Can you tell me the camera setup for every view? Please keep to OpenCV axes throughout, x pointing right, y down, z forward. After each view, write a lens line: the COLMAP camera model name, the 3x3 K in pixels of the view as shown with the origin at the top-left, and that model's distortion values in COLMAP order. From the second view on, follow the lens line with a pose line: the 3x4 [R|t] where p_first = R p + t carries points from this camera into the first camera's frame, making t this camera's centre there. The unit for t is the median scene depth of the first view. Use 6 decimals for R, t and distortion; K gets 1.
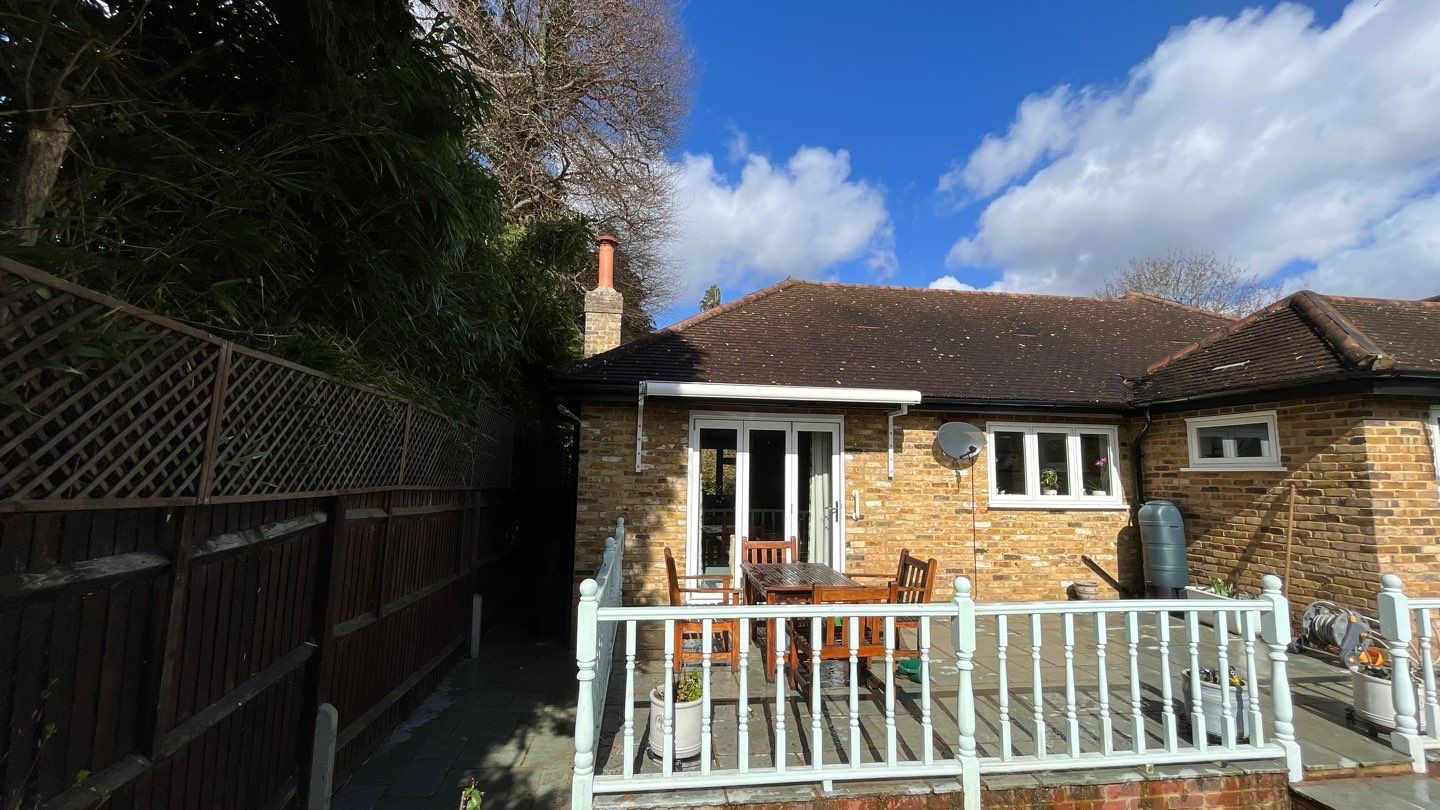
lens RADIAL K [[584.0, 0, 717.6], [0, 584.0, 407.0], [0, 0, 1]] dist [-0.001681, -0.000488]
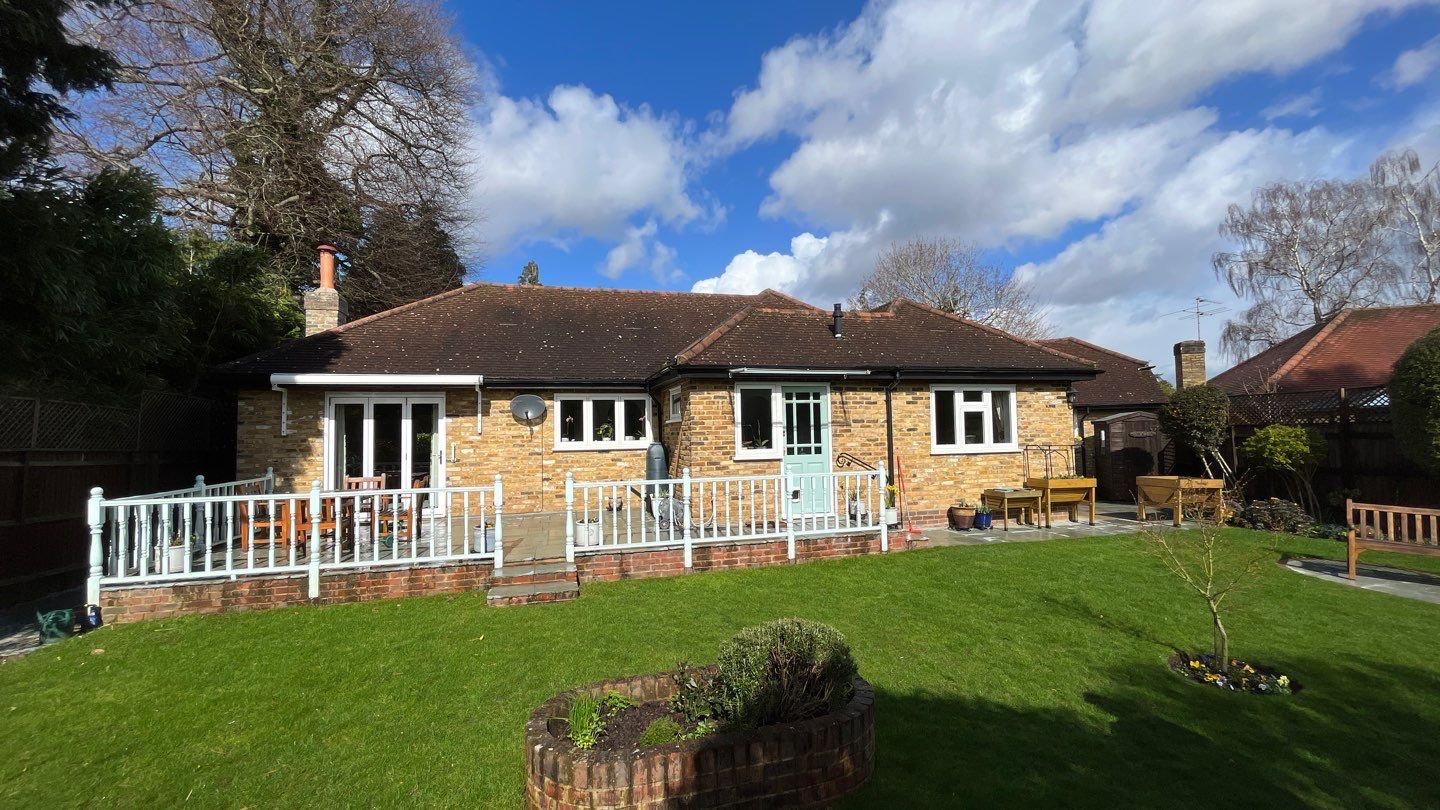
lens RADIAL K [[584.0, 0, 717.6], [0, 584.0, 407.0], [0, 0, 1]] dist [-0.001681, -0.000488]
pose [[0.989279, -0.028156, 0.143295, 0.705784], [0.018129, 0.997326, 0.070803, -0.041277], [-0.144906, -0.067446, 0.987144, -0.567516]]
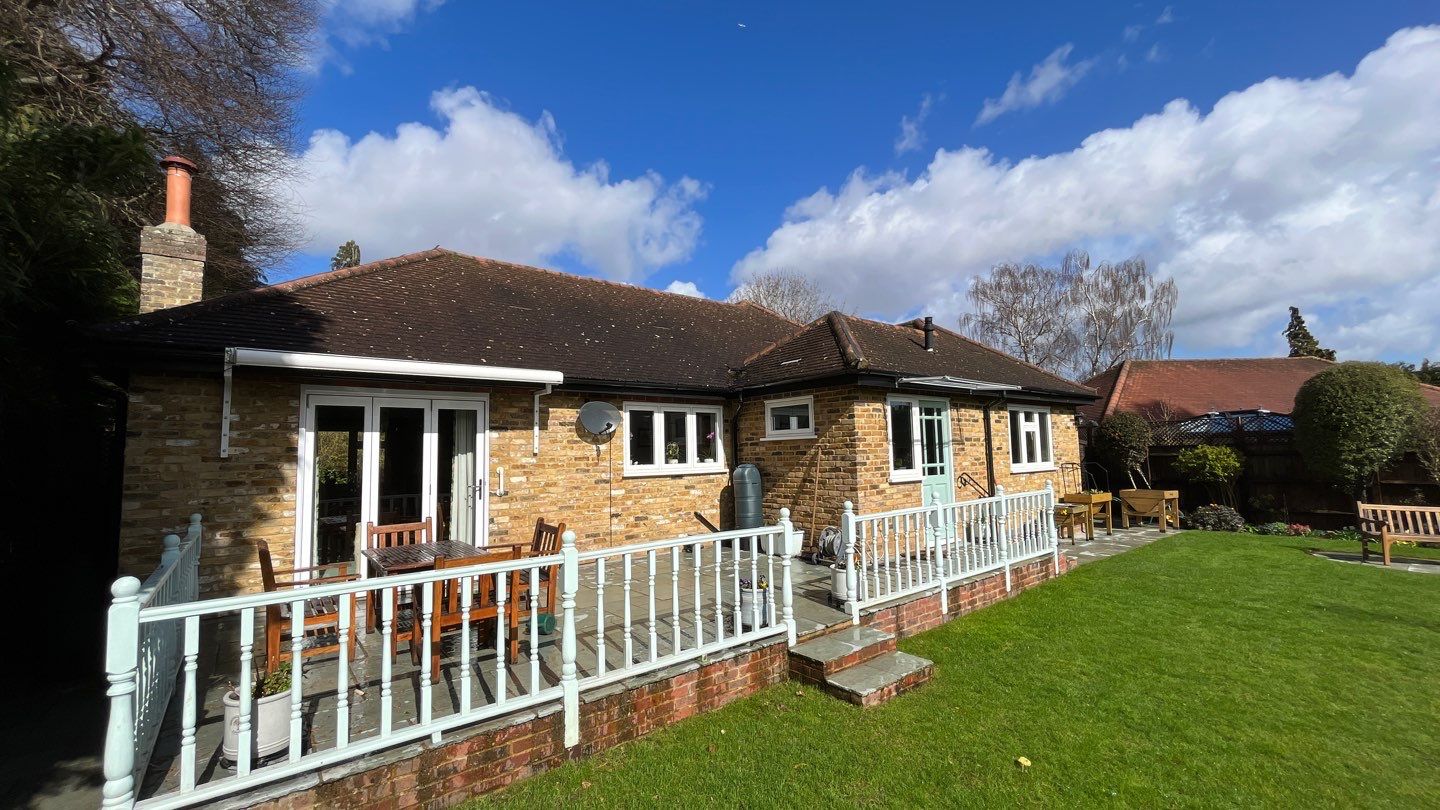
lens RADIAL K [[584.0, 0, 717.6], [0, 584.0, 407.0], [0, 0, 1]] dist [-0.001681, -0.000488]
pose [[0.853292, 0.005833, 0.521401, 0.028701], [-0.021712, 0.999468, 0.024351, 0.004509], [-0.520981, -0.032099, 0.852964, -0.065049]]
